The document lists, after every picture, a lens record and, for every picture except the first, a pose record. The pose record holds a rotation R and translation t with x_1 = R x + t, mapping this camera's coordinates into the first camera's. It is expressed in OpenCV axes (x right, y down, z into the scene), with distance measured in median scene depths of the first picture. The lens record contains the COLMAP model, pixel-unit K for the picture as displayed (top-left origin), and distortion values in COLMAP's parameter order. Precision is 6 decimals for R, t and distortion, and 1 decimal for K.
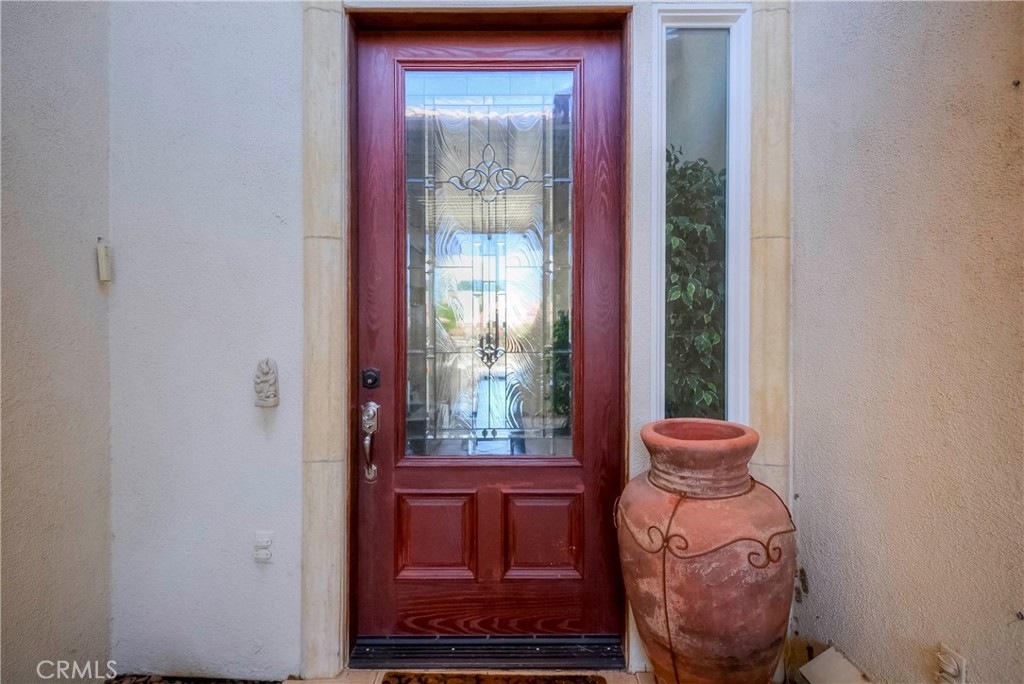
lens RADIAL K [[498.5, 0, 512.0], [0, 498.5, 342.0], [0, 0, 1]] dist [0.000075, 0.000003]
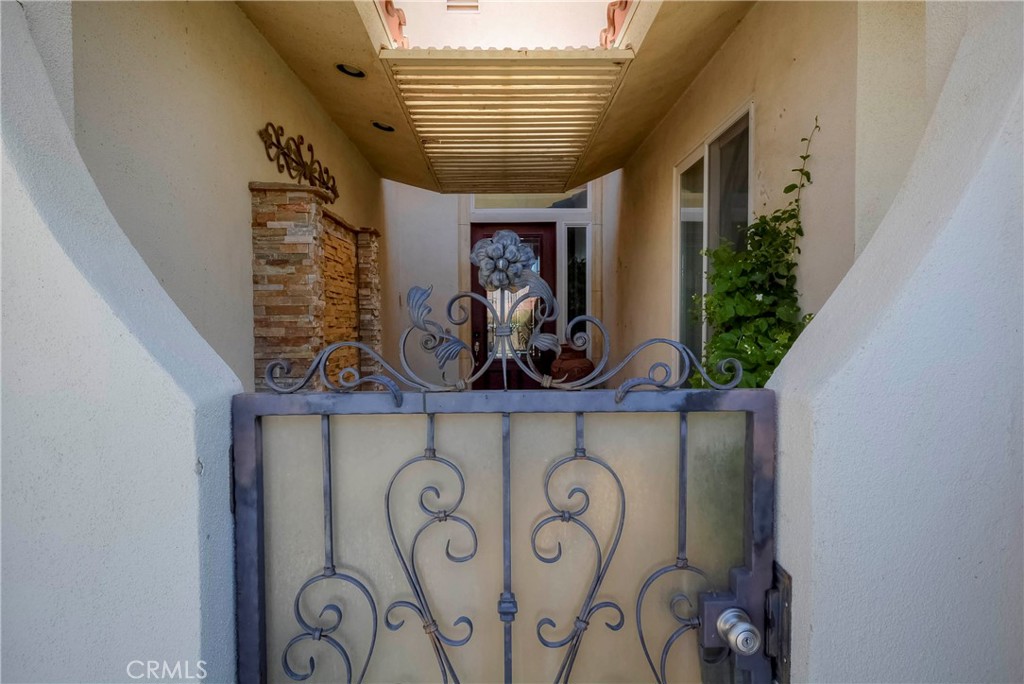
lens RADIAL K [[612.4, 0, 512.0], [0, 612.4, 342.0], [0, 0, 1]] dist [-0.001579, -0.000351]
pose [[0.999710, -0.009939, 0.021955, -0.153698], [0.009119, 0.999269, 0.037123, -0.023505], [-0.022308, -0.036912, 0.999069, -3.108023]]
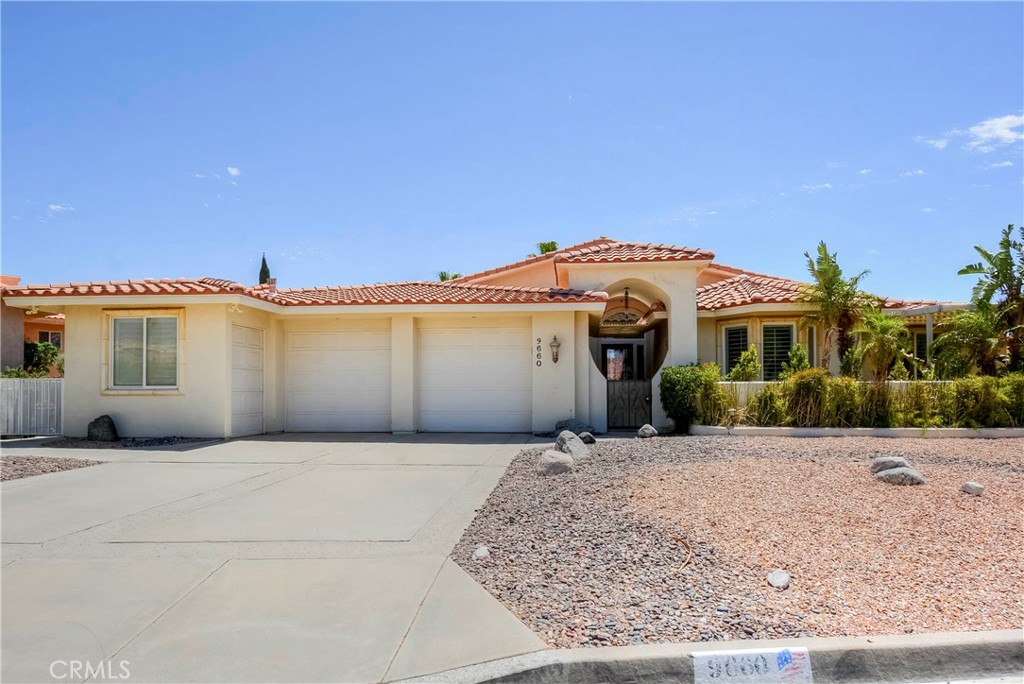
lens RADIAL K [[584.6, 0, 526.8], [0, 584.6, 382.9], [0, 0, 1]] dist [0.005646, 0.000251]
pose [[0.996440, -0.004465, -0.084189, -0.806819], [0.003542, 0.999932, -0.011109, 0.165899], [0.084233, 0.010771, 0.996388, -9.920633]]
